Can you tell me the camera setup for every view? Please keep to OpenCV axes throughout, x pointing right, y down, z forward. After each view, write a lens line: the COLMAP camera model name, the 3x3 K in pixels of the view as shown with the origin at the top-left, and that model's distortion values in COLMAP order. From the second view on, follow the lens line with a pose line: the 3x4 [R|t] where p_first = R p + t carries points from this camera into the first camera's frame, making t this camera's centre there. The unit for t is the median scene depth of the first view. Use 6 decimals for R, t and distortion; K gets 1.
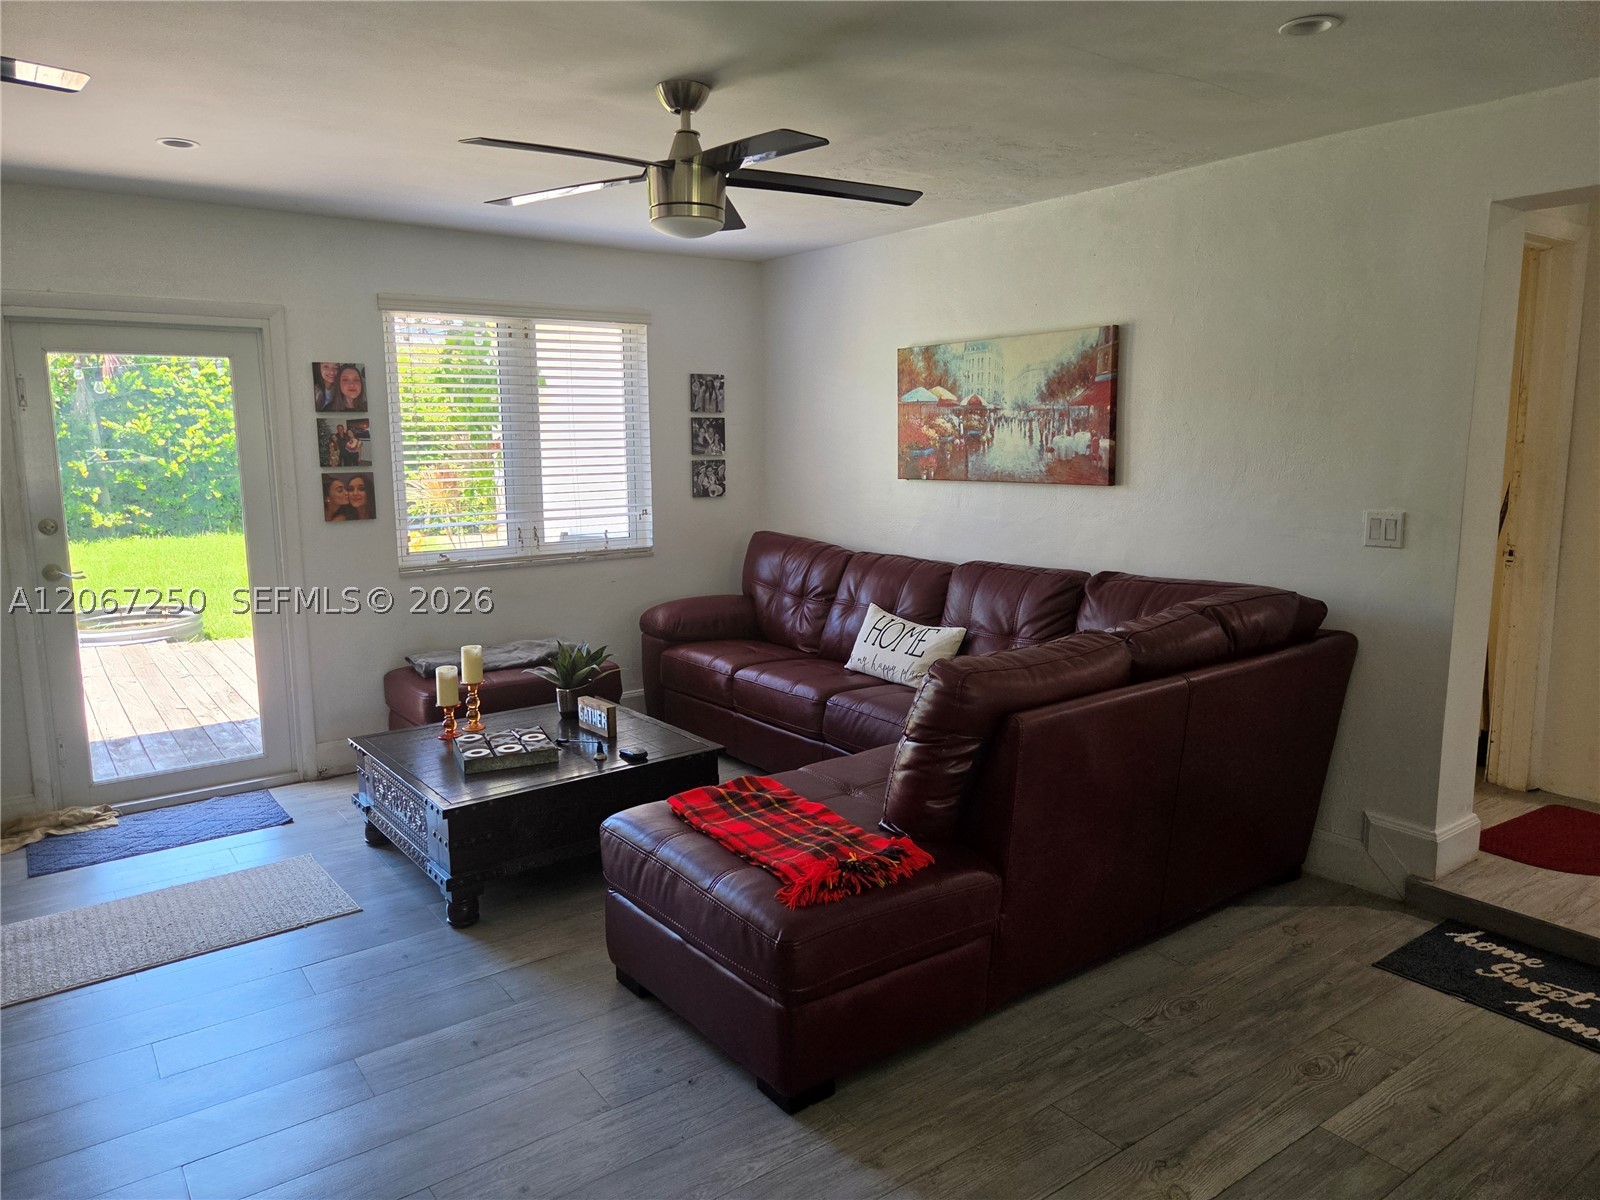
lens RADIAL K [[1090.9, 0, 791.5], [0, 1090.9, 594.8], [0, 0, 1]] dist [0.076209, -0.052596]
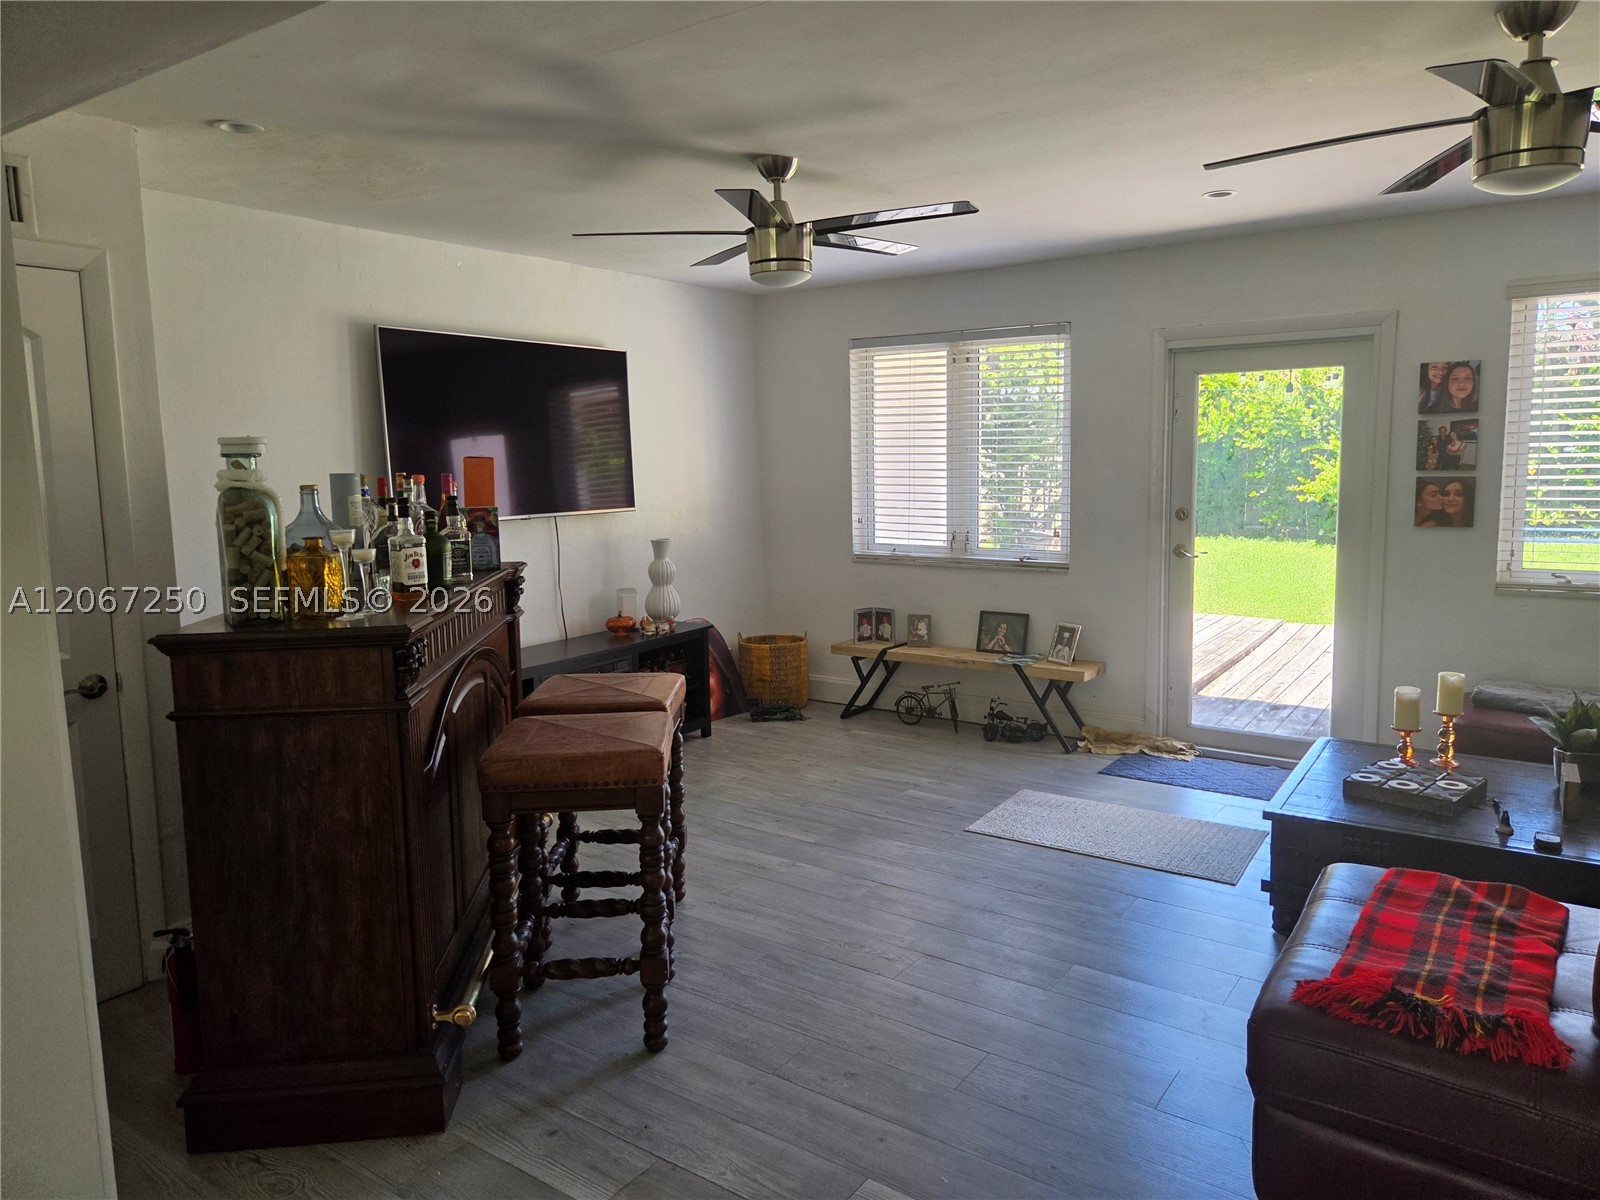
lens RADIAL K [[1090.9, 0, 791.5], [0, 1090.9, 594.8], [0, 0, 1]] dist [0.076209, -0.052596]
pose [[0.320374, 0.132422, -0.937990, 0.333801], [-0.127770, 0.987174, 0.095726, -0.030396], [0.938635, 0.089179, 0.333184, 0.162794]]
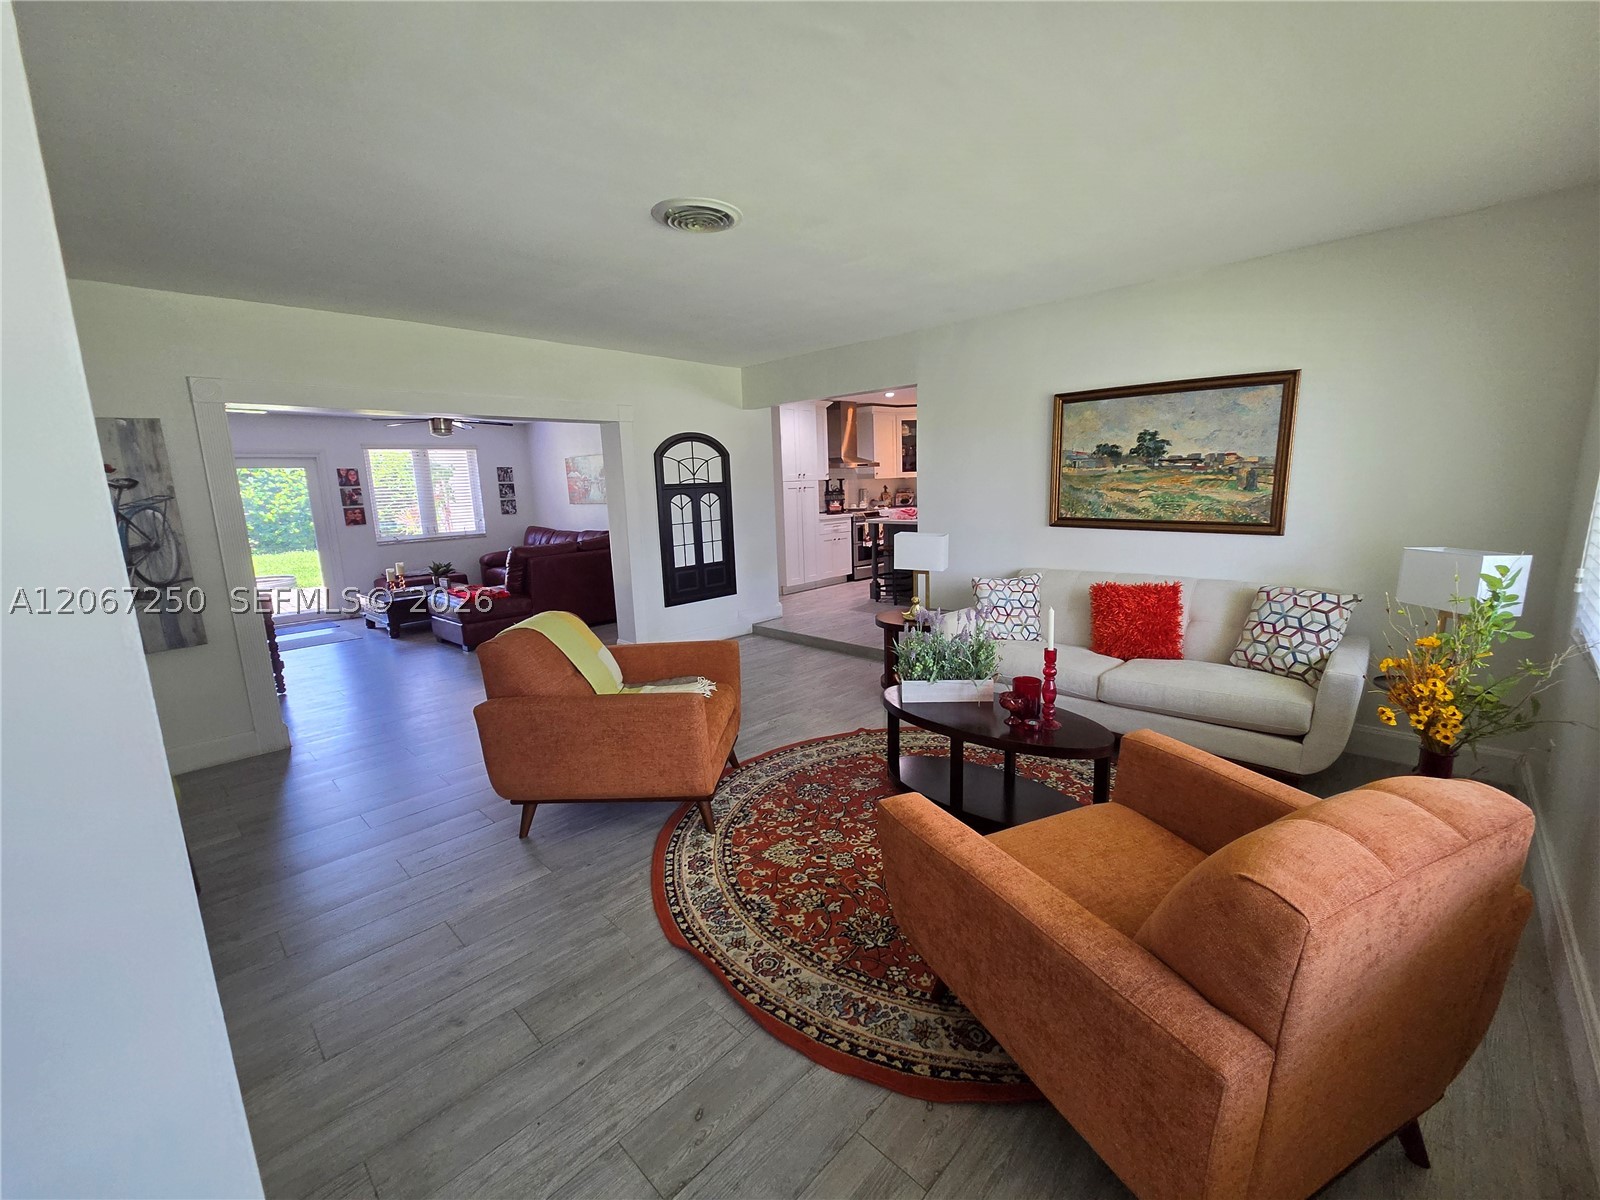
lens RADIAL K [[663.1, 0, 812.6], [0, 663.1, 598.6], [0, 0, 1]] dist [0.000384, -0.001099]
pose [[0.981823, -0.054670, 0.181757, 0.423559], [0.050567, 0.998352, 0.027137, 0.133276], [-0.182941, -0.017453, 0.982969, -0.871544]]
